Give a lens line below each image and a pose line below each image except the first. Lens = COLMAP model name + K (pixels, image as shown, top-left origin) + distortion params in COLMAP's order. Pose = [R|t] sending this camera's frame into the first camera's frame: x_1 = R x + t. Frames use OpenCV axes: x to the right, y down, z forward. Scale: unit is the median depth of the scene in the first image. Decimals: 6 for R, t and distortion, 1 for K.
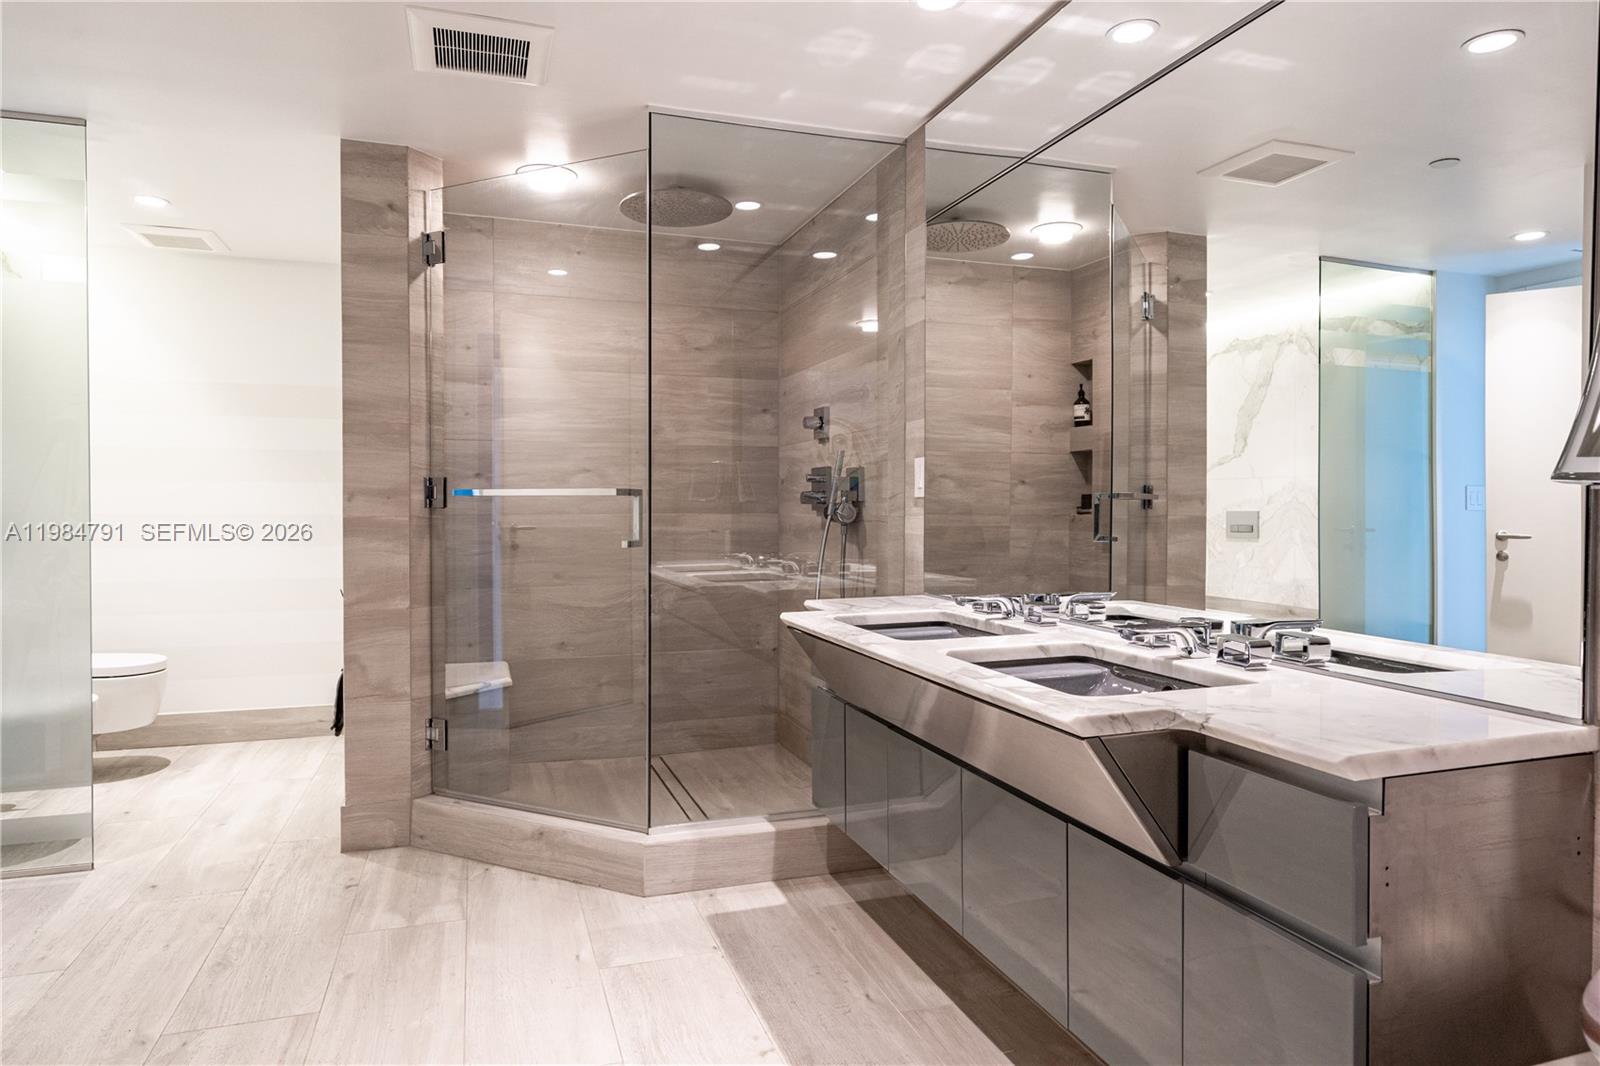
lens RADIAL K [[964.6, 0, 799.3], [0, 964.6, 525.2], [0, 0, 1]] dist [0.000388, 0.000075]
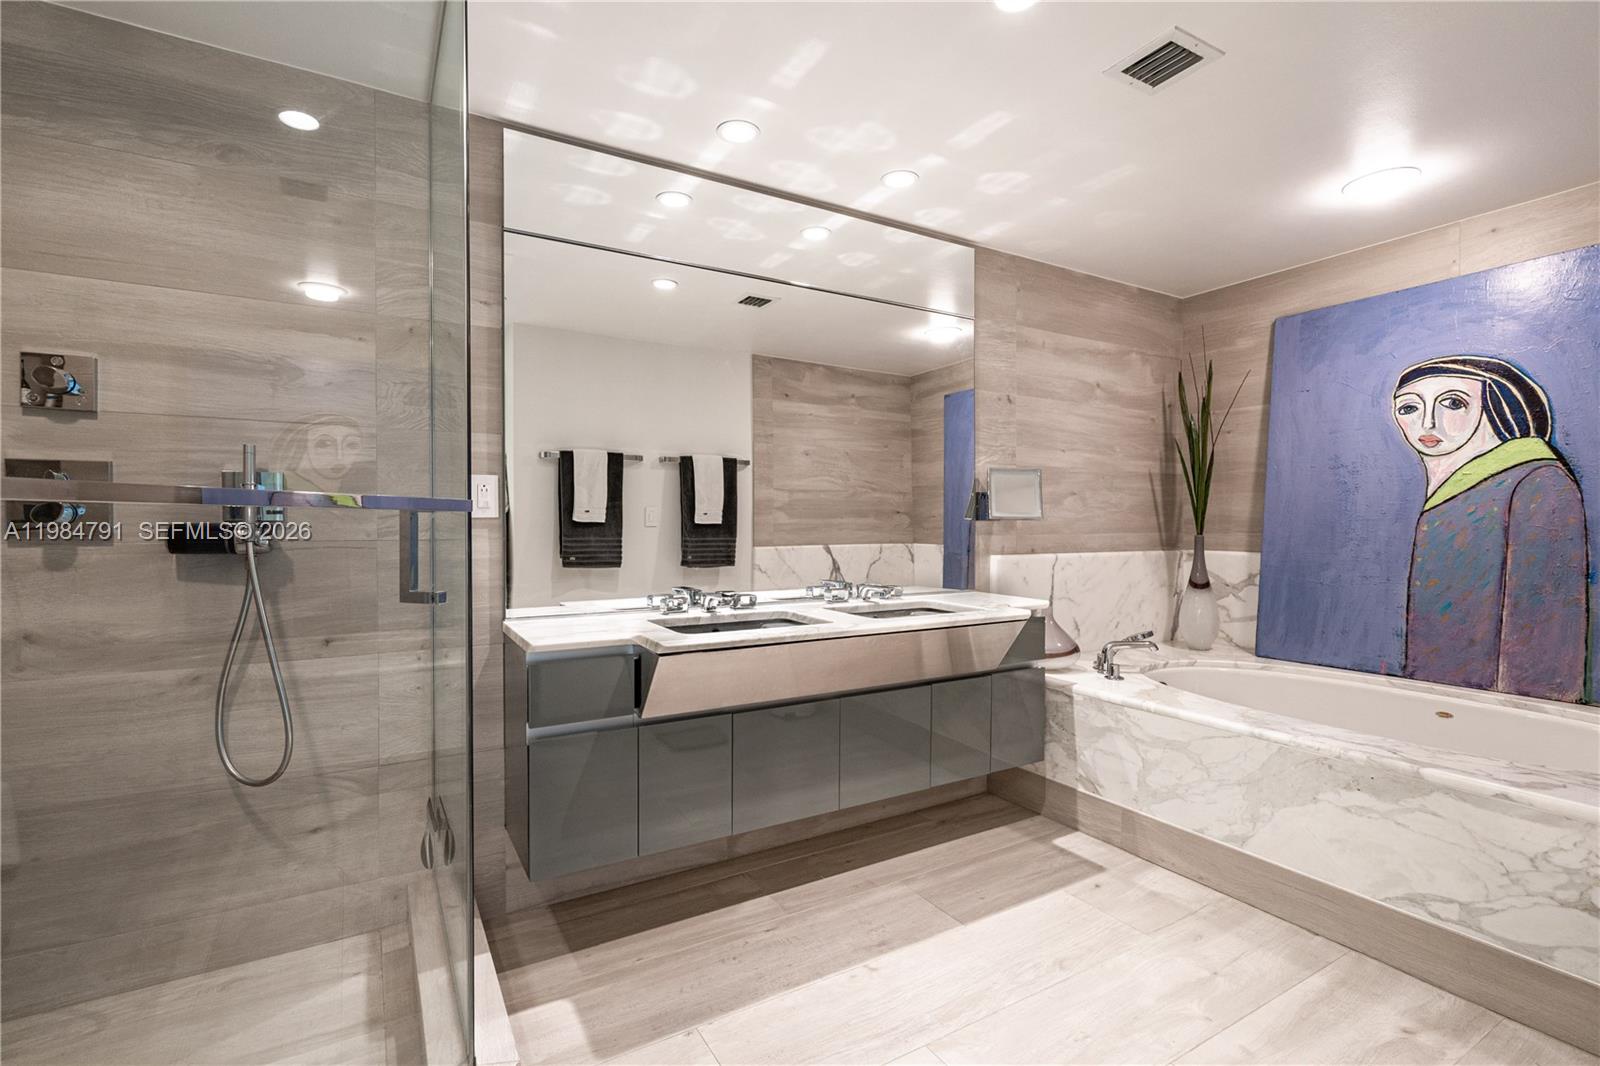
lens RADIAL K [[730.4, 0, 799.5], [0, 730.4, 531.0], [0, 0, 1]] dist [0.013050, -0.000724]
pose [[-0.208335, -0.011469, 0.977990, -0.756171], [0.012091, 0.999825, 0.014301, -0.029243], [-0.977983, 0.014805, -0.208160, 1.029517]]
